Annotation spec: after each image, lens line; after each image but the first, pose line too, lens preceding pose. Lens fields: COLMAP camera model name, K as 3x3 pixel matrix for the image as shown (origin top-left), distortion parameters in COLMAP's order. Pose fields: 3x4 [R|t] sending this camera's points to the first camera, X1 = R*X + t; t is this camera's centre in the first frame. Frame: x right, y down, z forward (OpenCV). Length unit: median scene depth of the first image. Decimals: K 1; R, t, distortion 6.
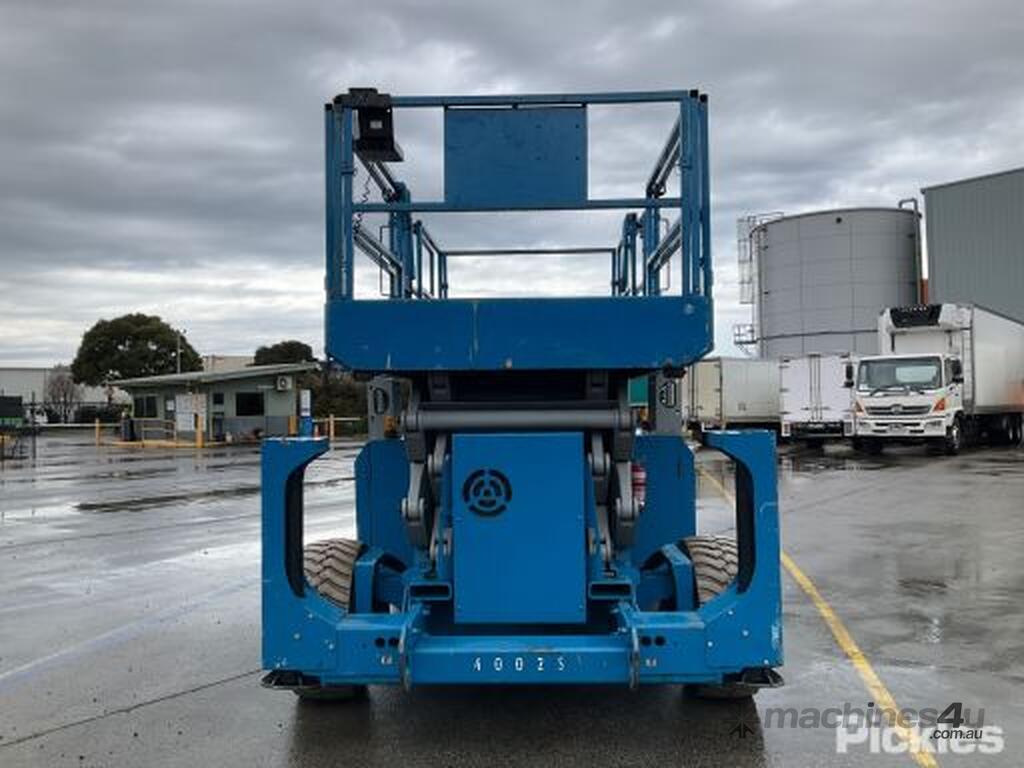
lens RADIAL K [[854.2, 0, 512.0], [0, 854.2, 384.0], [0, 0, 1]] dist [0.022370, -0.005890]
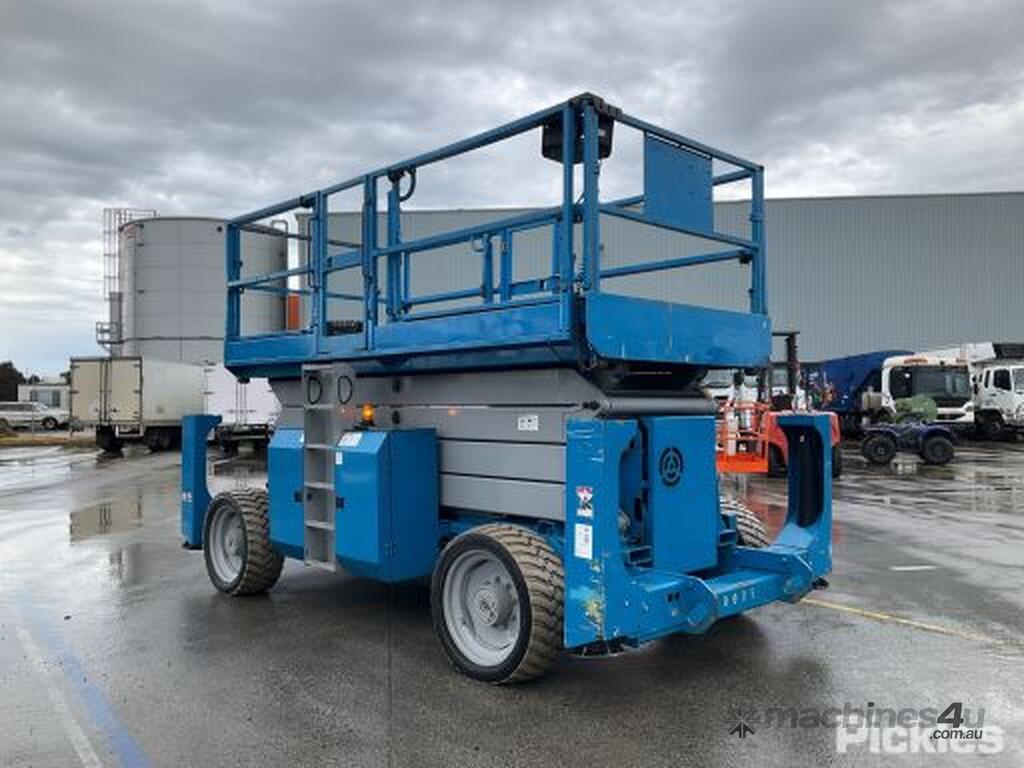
lens RADIAL K [[861.9, 0, 512.0], [0, 861.9, 384.0], [0, 0, 1]] dist [0.009432, 0.002015]
pose [[0.701404, 0.024965, 0.712327, -1.021105], [-0.020047, 0.999682, -0.015295, 0.035116], [-0.712482, -0.003552, 0.701682, 0.313809]]
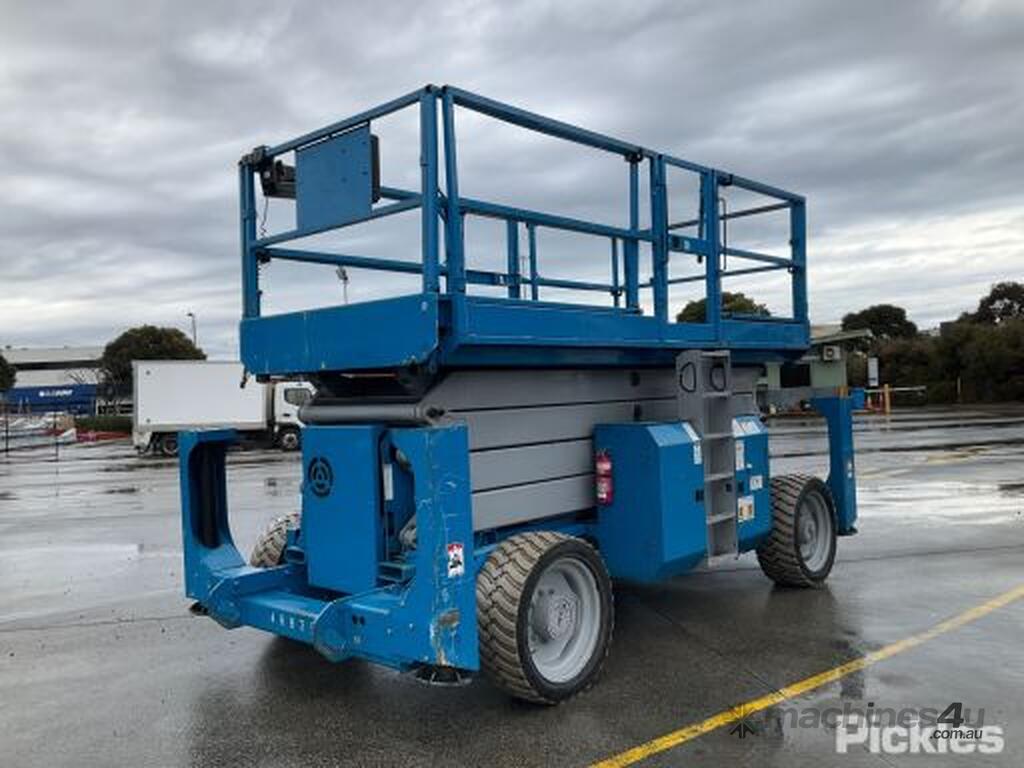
lens RADIAL K [[854.2, 0, 512.0], [0, 854.2, 384.0], [0, 0, 1]] dist [0.022370, -0.005890]
pose [[0.758132, -0.021178, -0.651757, 0.917474], [0.044719, 0.998808, 0.019563, -0.010204], [0.650566, -0.043977, 0.758175, 0.286009]]
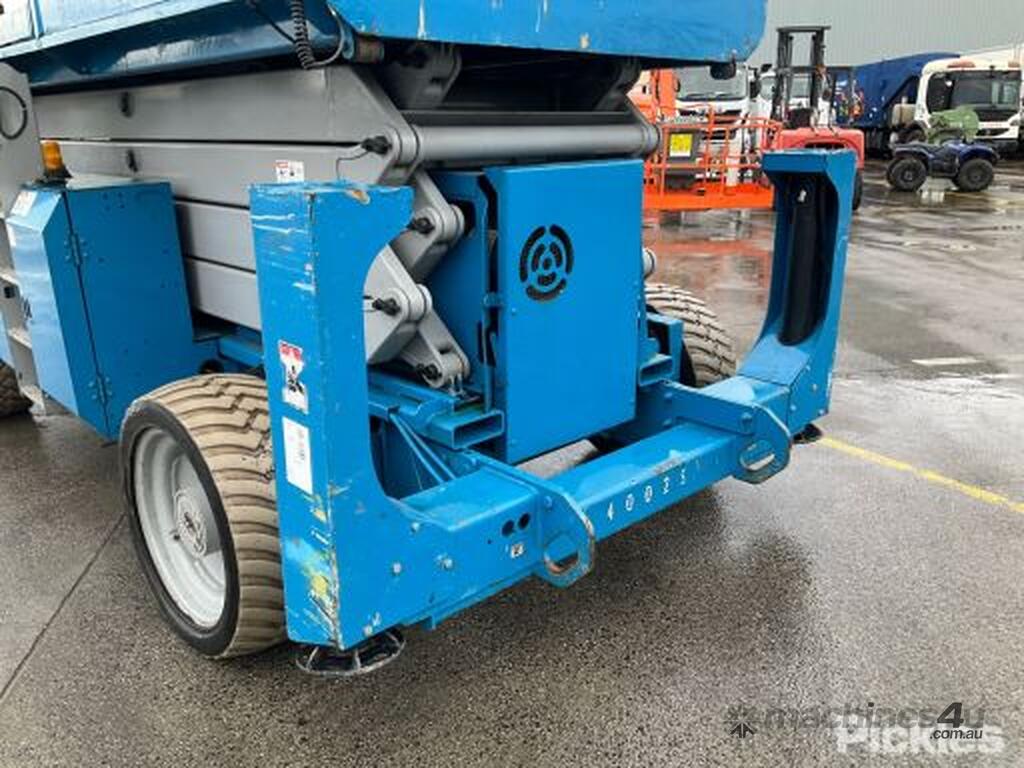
lens RADIAL K [[823.6, 0, 506.3], [0, 823.6, 396.8], [0, 0, 1]] dist [0.105504, -0.180456]
pose [[0.718418, -0.216942, 0.660917, -0.472128], [-0.011177, 0.946401, 0.322800, 0.022833], [-0.695522, -0.239292, 0.677487, 0.569800]]
